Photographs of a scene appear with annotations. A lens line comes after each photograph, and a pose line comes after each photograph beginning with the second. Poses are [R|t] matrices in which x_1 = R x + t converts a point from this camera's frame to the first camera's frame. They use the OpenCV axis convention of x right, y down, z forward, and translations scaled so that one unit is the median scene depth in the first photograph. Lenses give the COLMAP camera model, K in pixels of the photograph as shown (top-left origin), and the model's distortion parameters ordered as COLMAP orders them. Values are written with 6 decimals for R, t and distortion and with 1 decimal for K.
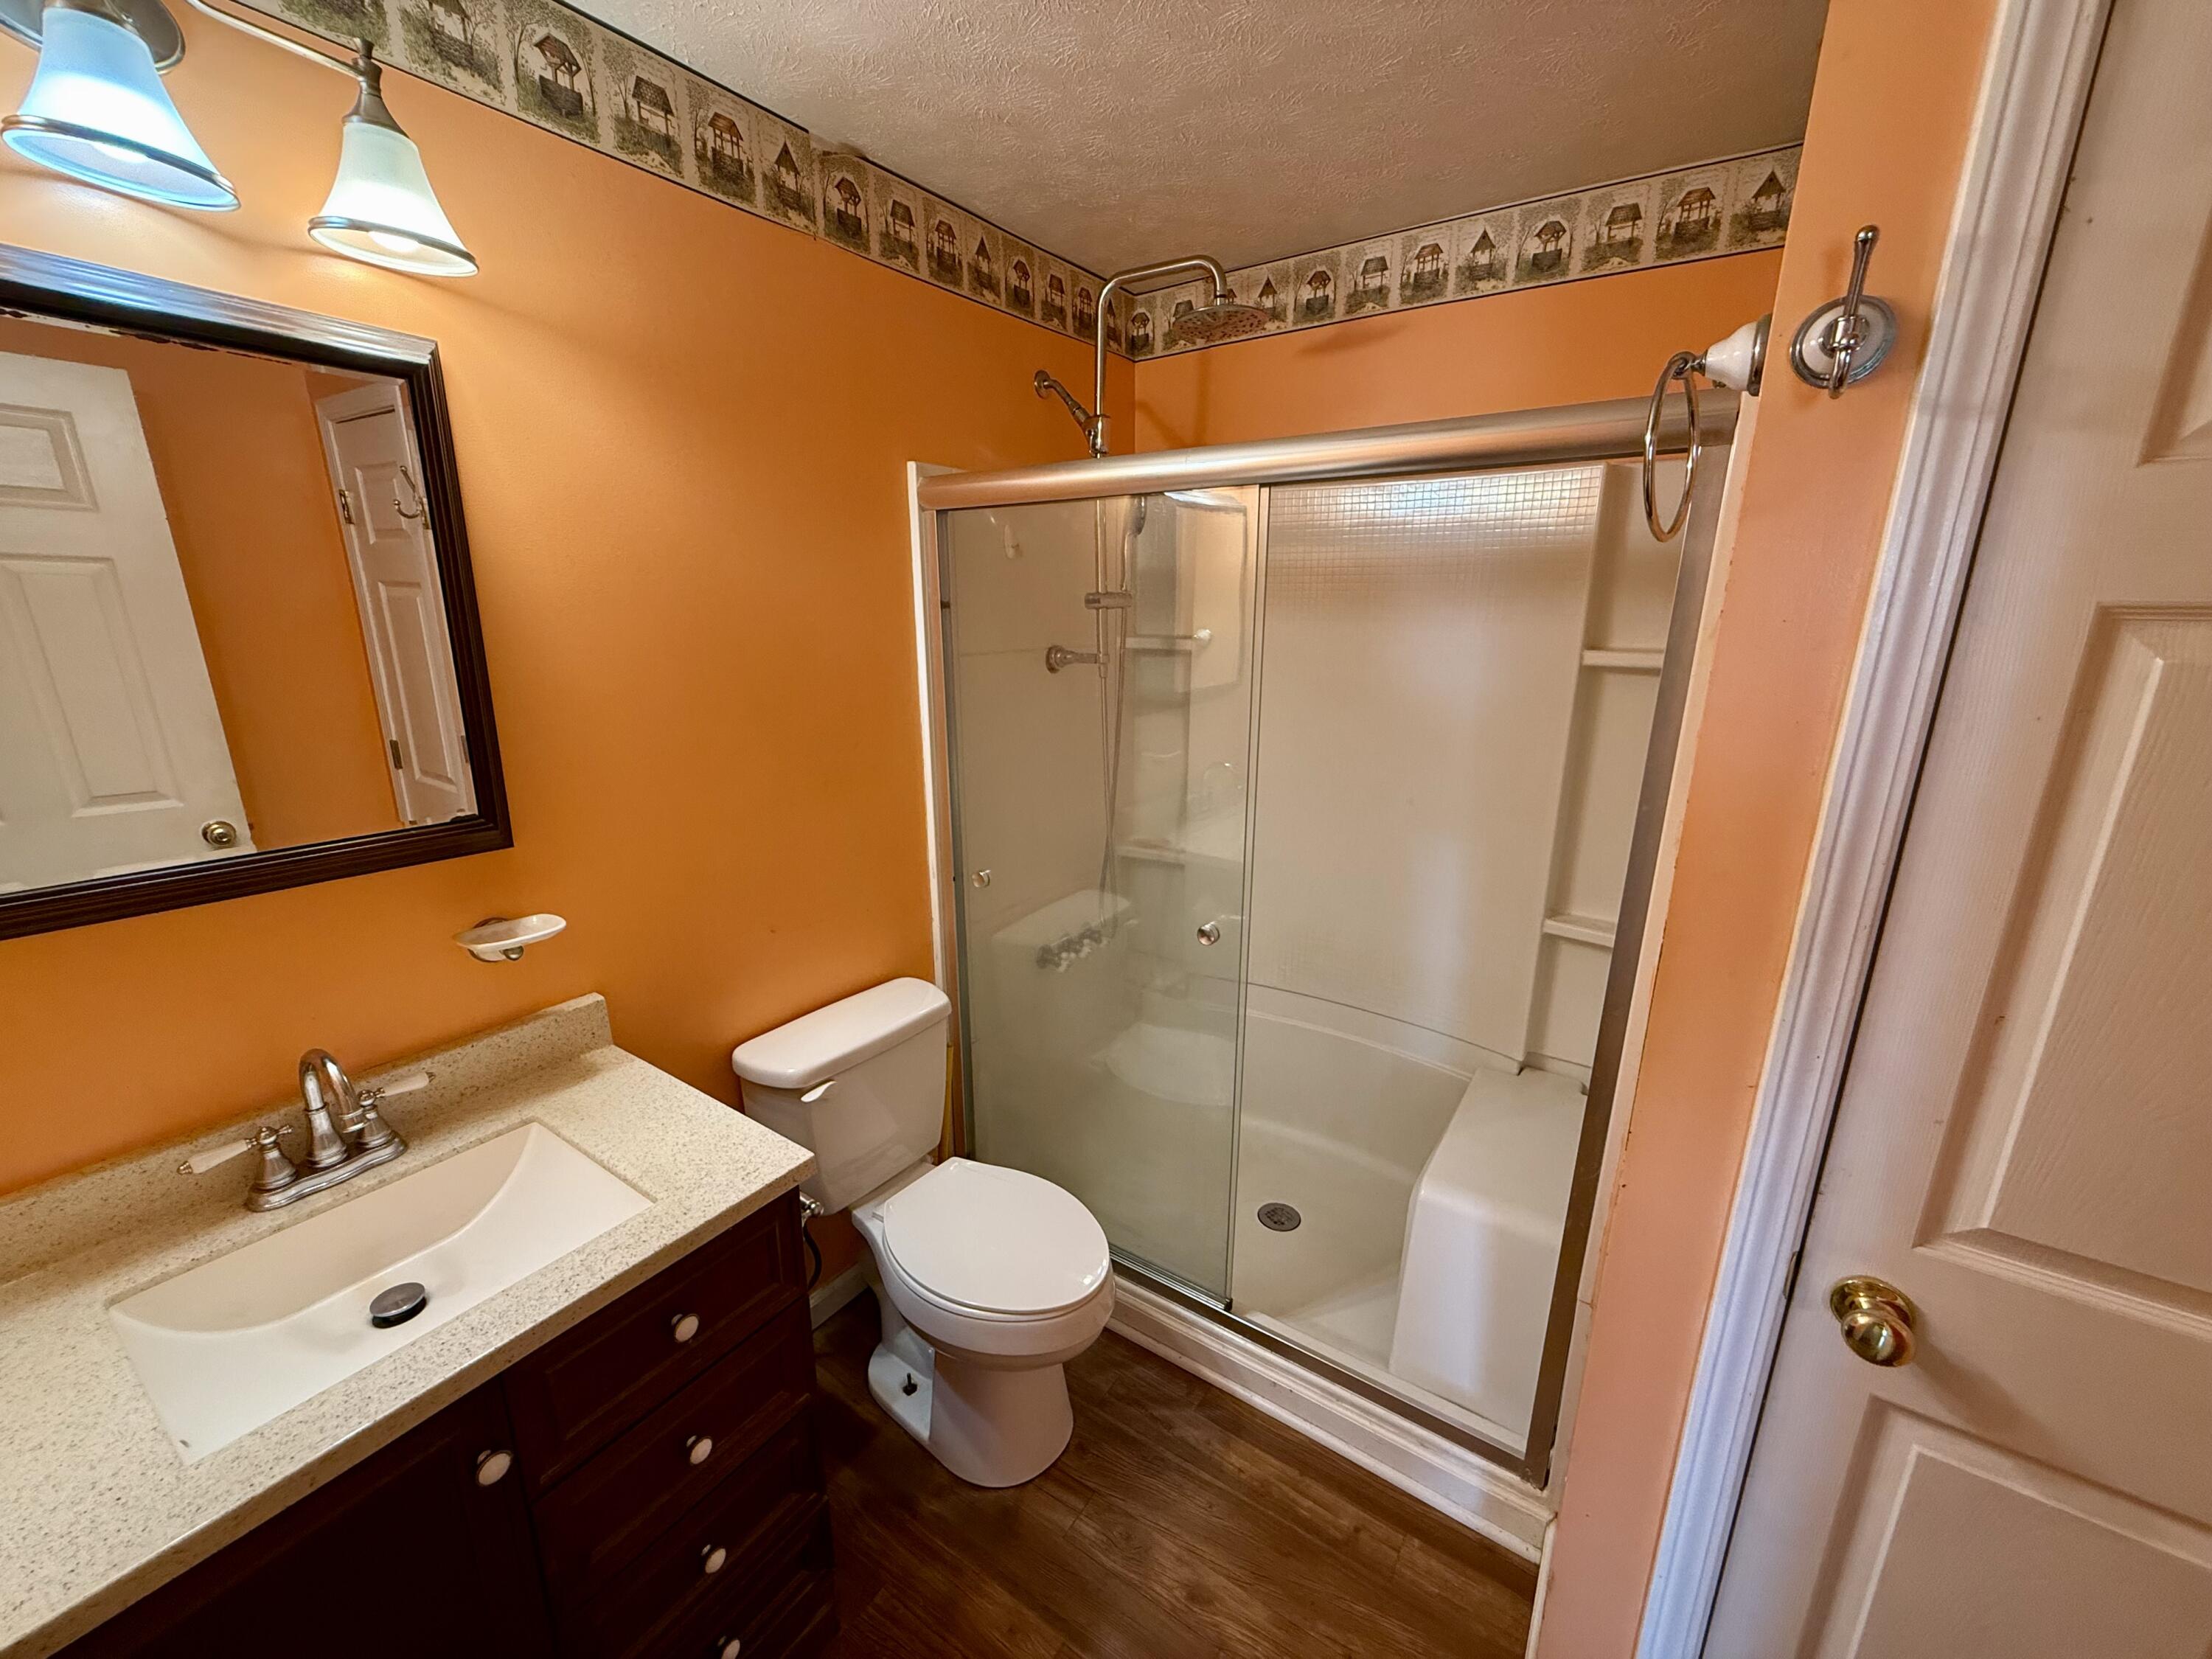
lens RADIAL K [[884.0, 0, 1106.8], [0, 884.0, 832.6], [0, 0, 1]] dist [0.000569, 0.000381]
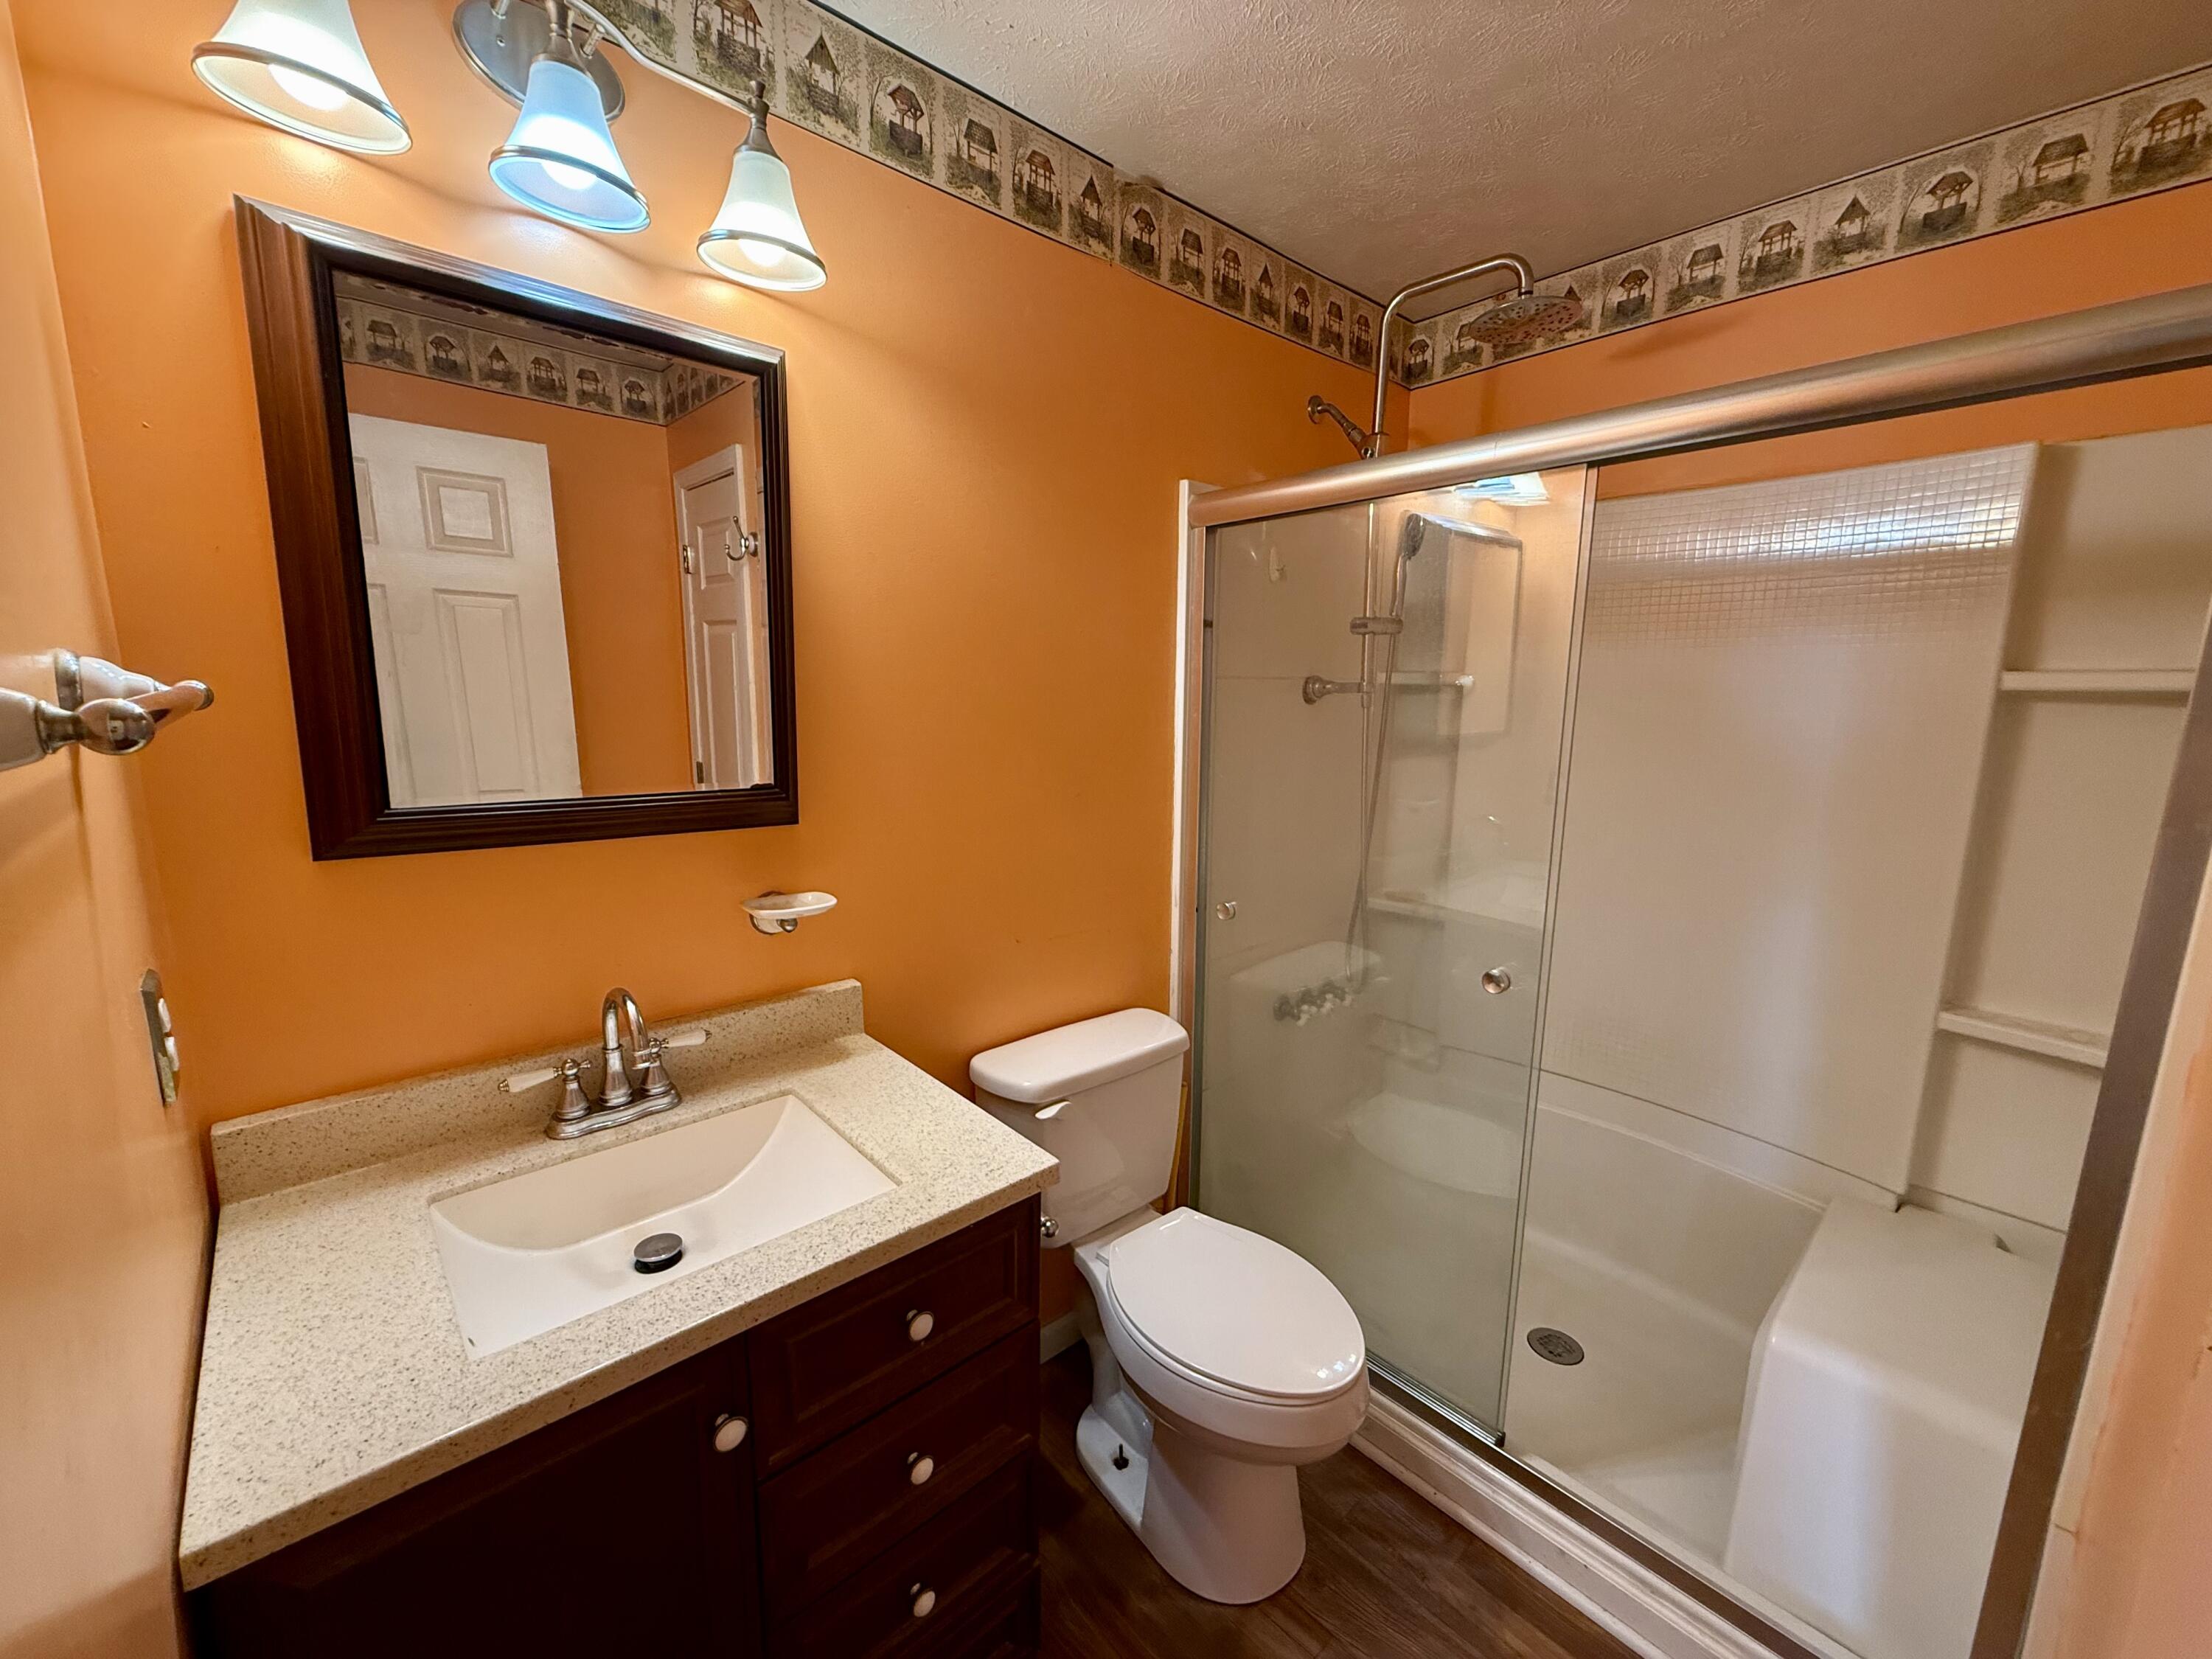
lens RADIAL K [[884.0, 0, 1105.6], [0, 884.0, 835.0], [0, 0, 1]] dist [0.000569, 0.000381]
pose [[0.970996, 0.047549, -0.234318, -0.058969], [-0.068606, 0.994223, -0.082544, 0.069223], [0.229040, 0.096226, 0.968649, 0.060289]]
